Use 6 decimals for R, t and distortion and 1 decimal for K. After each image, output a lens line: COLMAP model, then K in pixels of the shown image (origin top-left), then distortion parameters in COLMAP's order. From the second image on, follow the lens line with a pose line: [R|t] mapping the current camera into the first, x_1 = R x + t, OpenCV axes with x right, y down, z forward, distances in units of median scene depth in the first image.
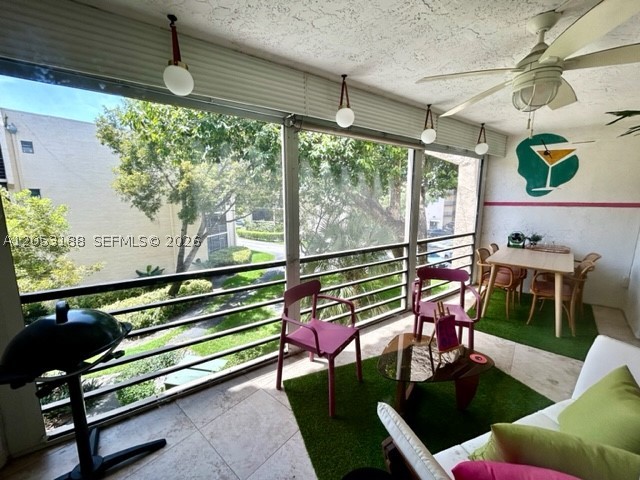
lens RADIAL K [[259.7, 0, 318.1], [0, 259.7, 244.1], [0, 0, 1]] dist [0.000724, -0.000506]
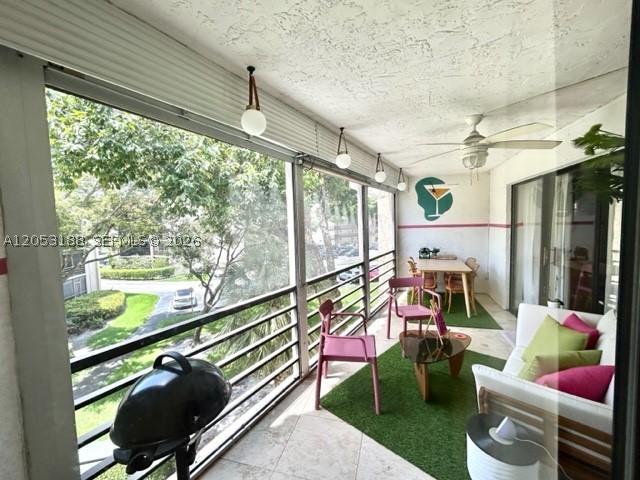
lens RADIAL K [[259.7, 0, 322.6], [0, 259.7, 242.8], [0, 0, 1]] dist [0.000724, -0.000506]
pose [[0.910631, -0.055002, 0.409543, -0.266690], [0.099120, 0.991241, -0.087271, -0.003346], [-0.401156, 0.120066, 0.908107, -0.013043]]
